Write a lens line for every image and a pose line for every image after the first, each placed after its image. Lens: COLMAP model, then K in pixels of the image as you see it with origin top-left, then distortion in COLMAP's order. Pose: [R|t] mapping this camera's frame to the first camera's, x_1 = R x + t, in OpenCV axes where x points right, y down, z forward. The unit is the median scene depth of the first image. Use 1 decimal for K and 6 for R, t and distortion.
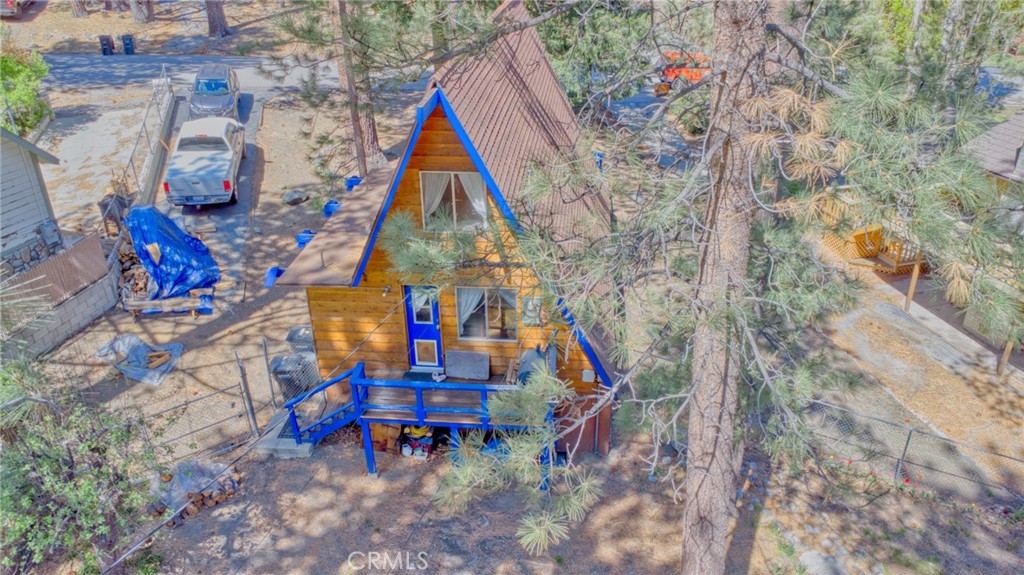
lens RADIAL K [[787.9, 0, 512.4], [0, 787.9, 281.6], [0, 0, 1]] dist [-0.018644, 0.002148]
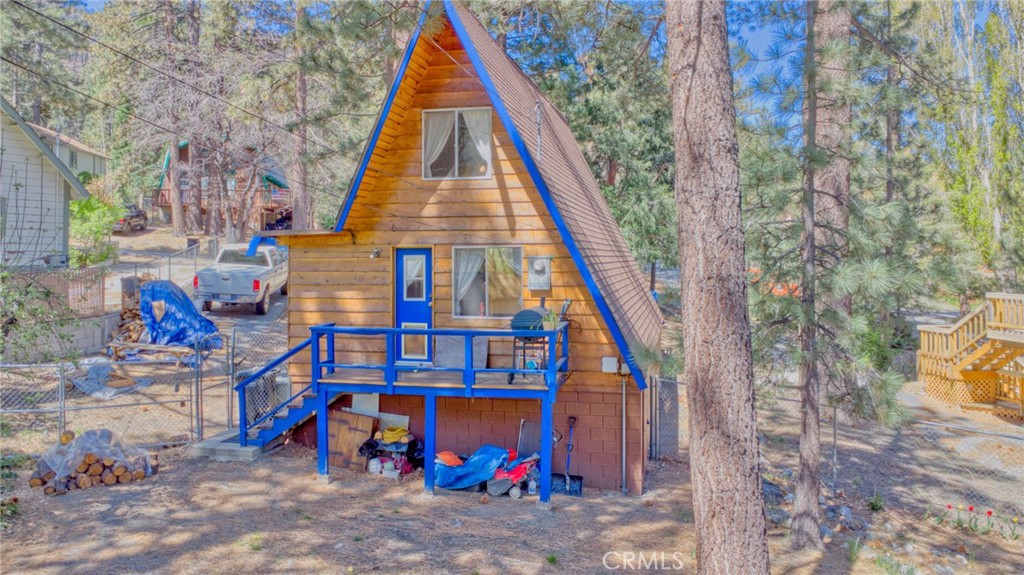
lens RADIAL K [[787.9, 0, 508.2], [0, 787.9, 257.6], [0, 0, 1]] dist [-0.018644, 0.002148]
pose [[0.992079, 0.016638, -0.124512, 0.091884], [-0.072304, 0.886167, -0.457690, 0.392373], [0.102723, 0.463067, 0.880350, 0.246000]]
